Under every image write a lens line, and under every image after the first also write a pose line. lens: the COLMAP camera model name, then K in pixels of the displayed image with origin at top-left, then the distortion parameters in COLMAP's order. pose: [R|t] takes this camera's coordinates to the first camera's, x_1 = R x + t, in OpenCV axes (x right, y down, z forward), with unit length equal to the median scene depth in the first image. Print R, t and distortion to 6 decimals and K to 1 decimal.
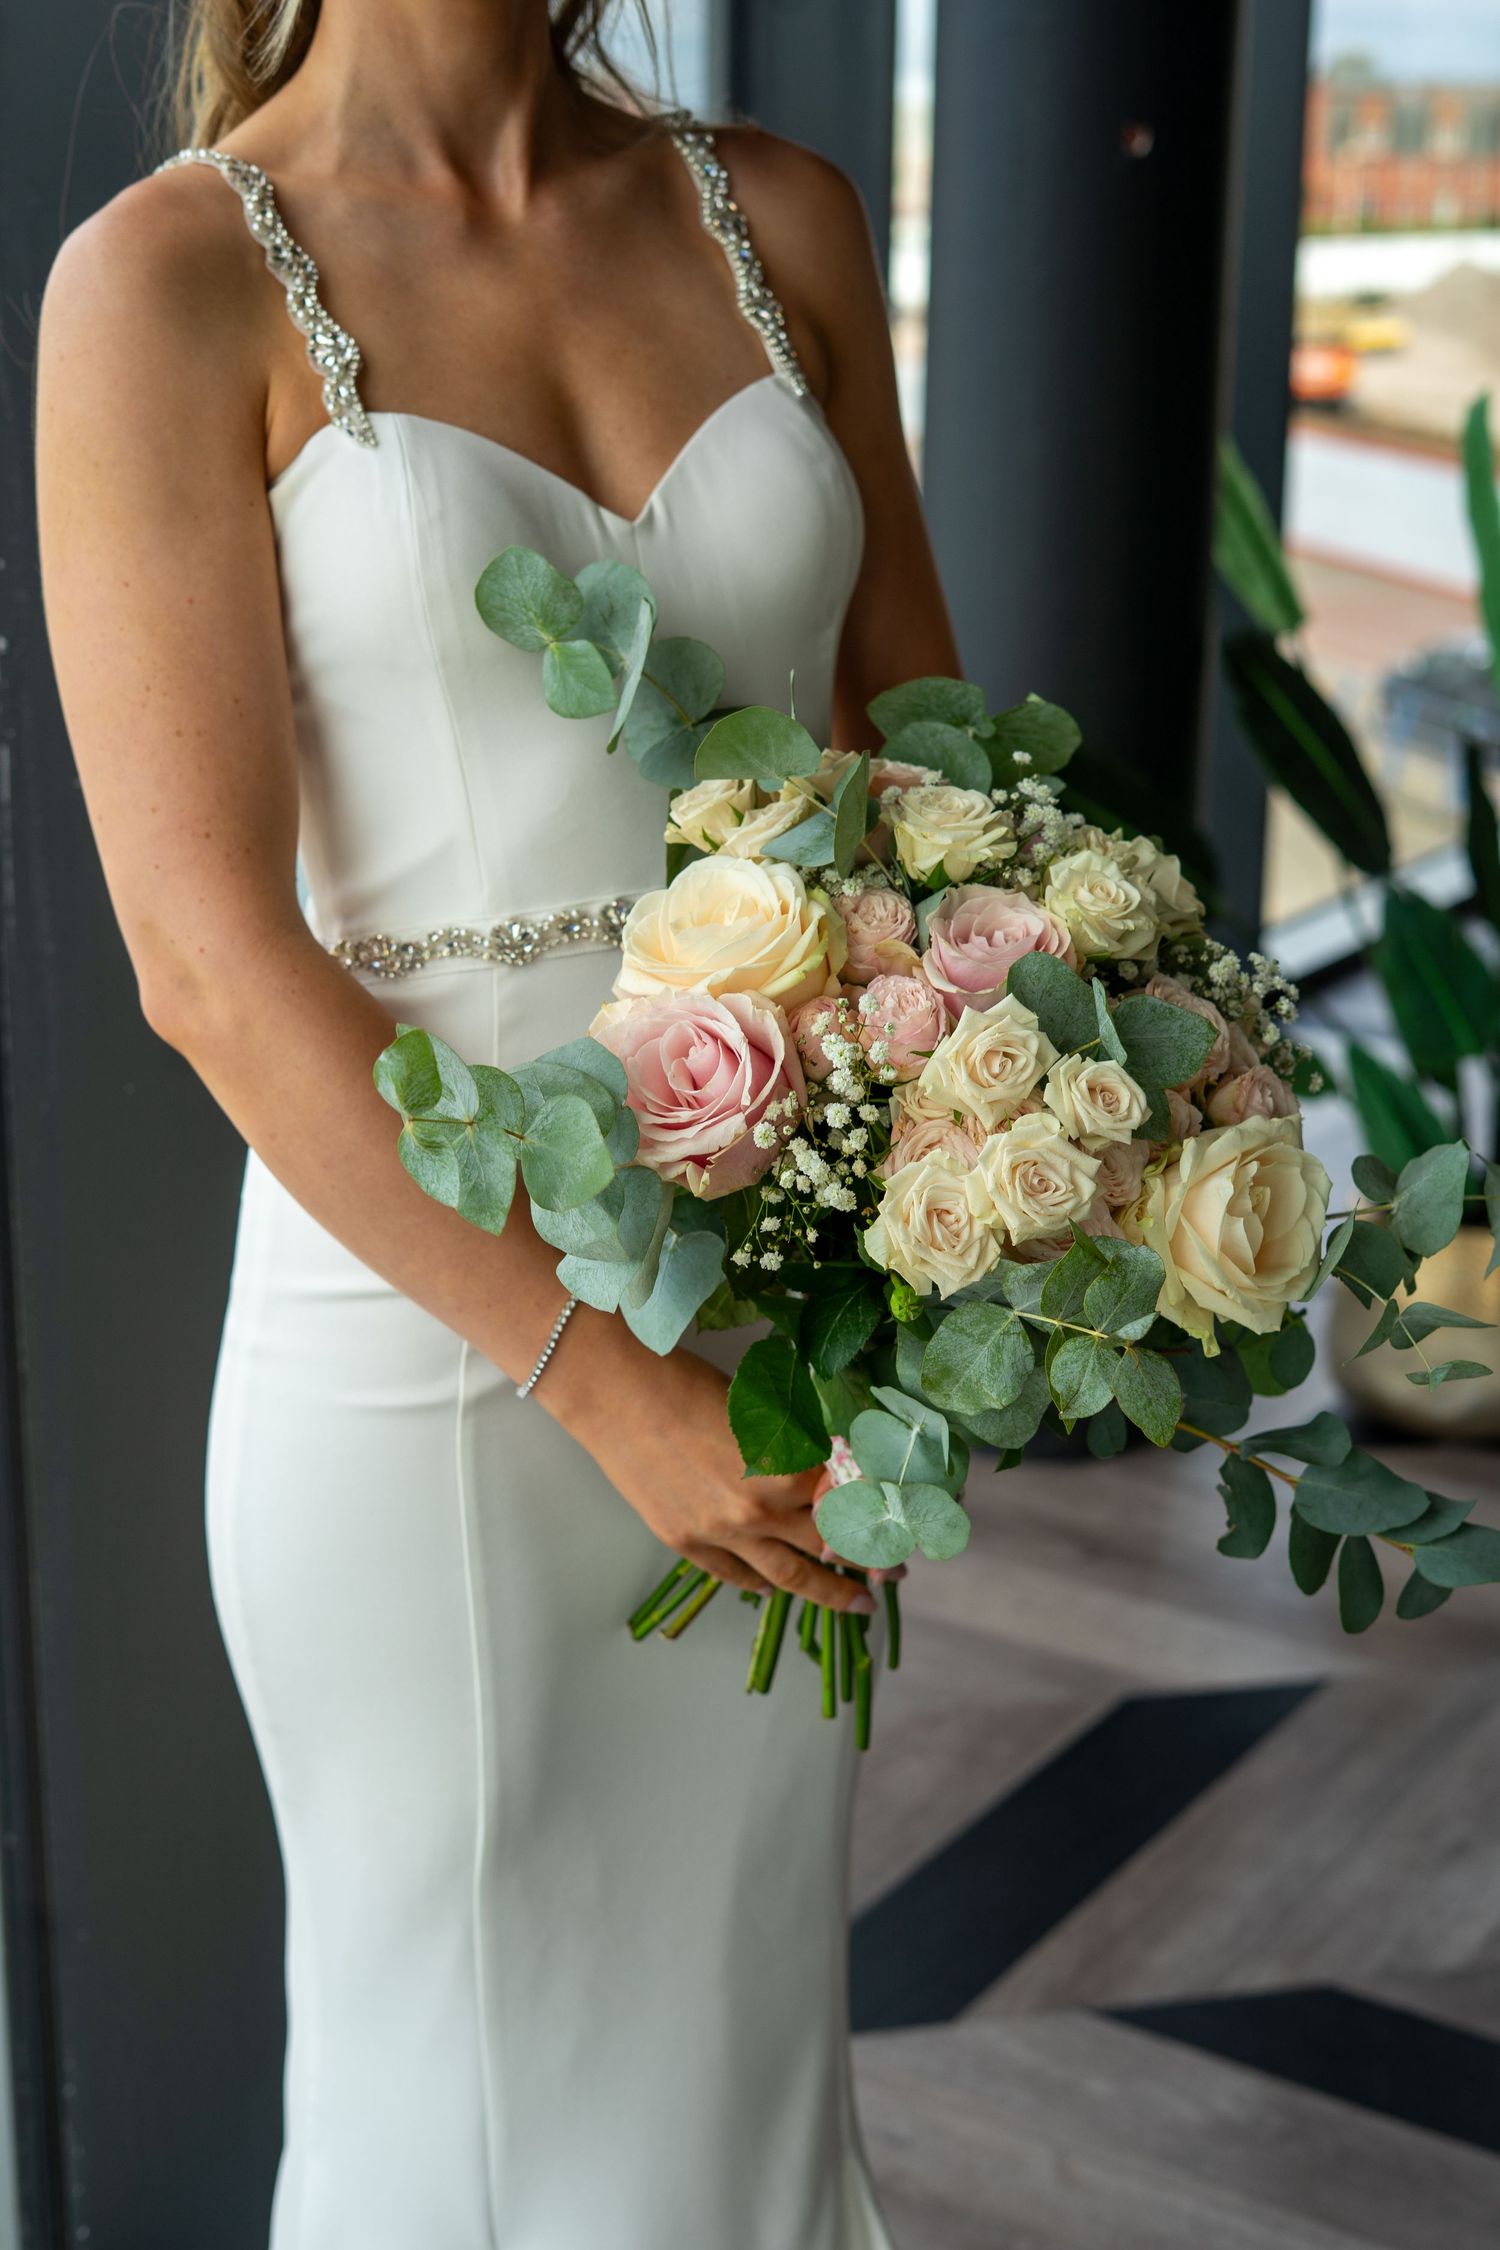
lens RADIAL K [[3198.4, 0, 753.2], [0, 3198.4, 1027.1], [0, 0, 1]] dist [0.035231, 0.069290]
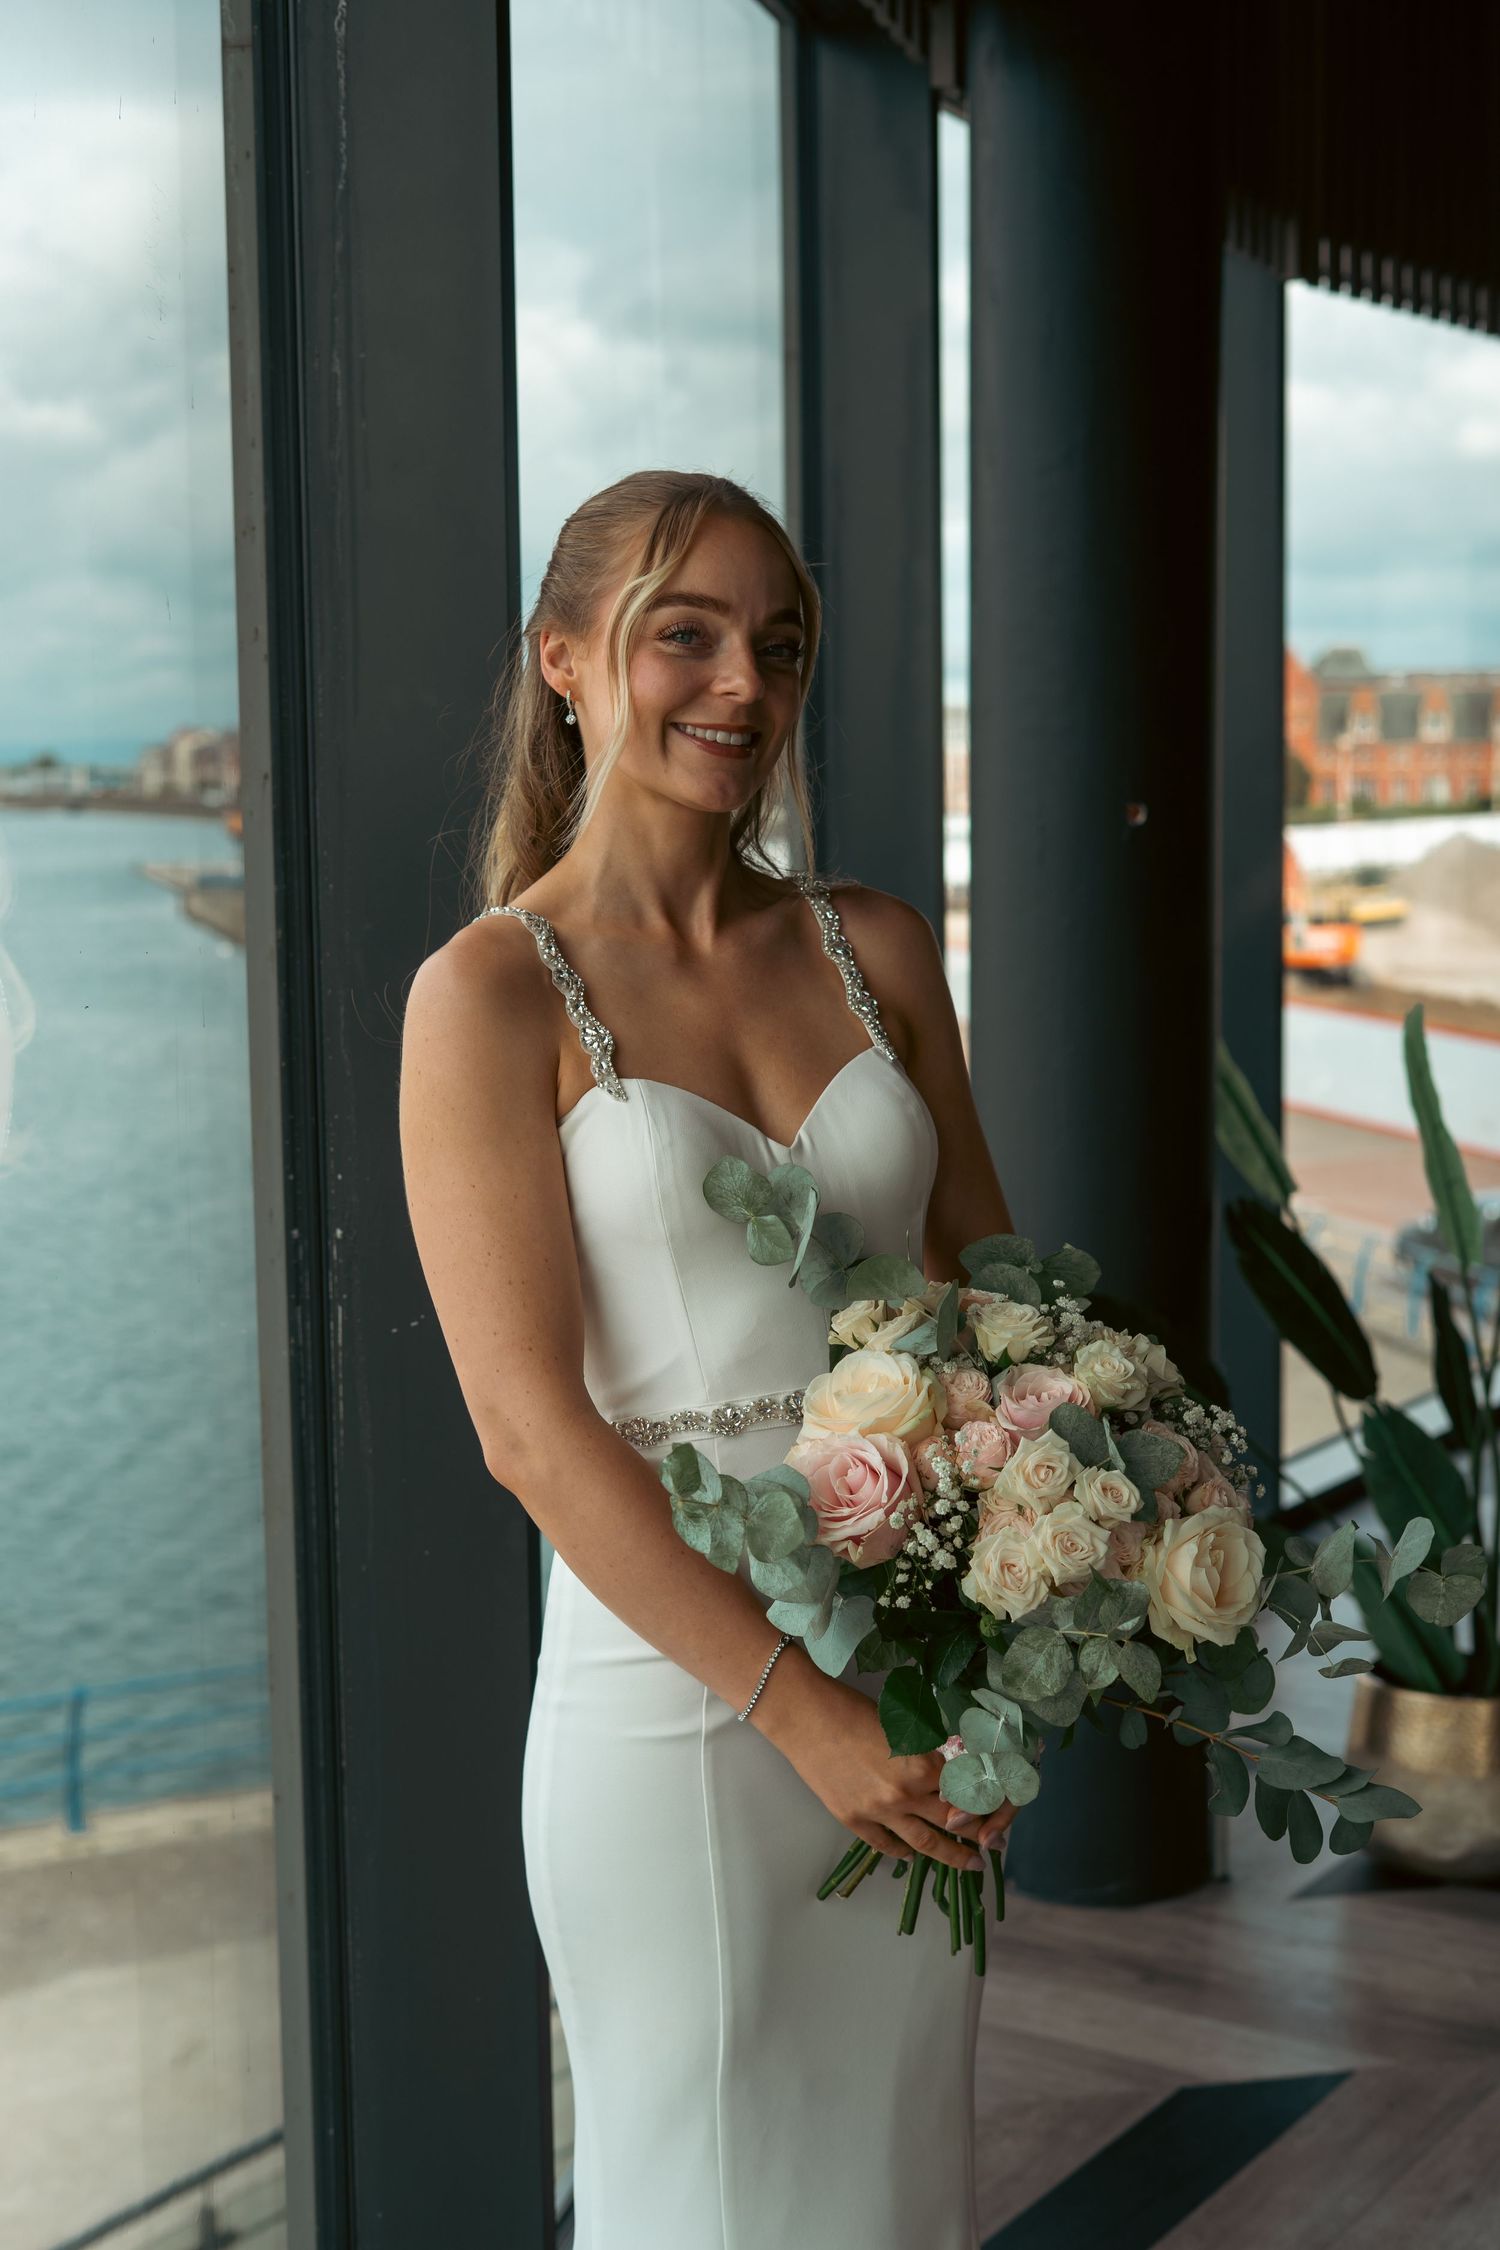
lens RADIAL K [[3206.6, 0, 756.3], [0, 3206.6, 1072.4], [0, 0, 1]] dist [-0.051183, 0.063440]
pose [[0.998636, -0.029174, -0.043298, 0.008768], [0.021125, 0.984178, -0.175919, 0.087892], [0.047745, 0.174764, 0.983452, -0.566846]]
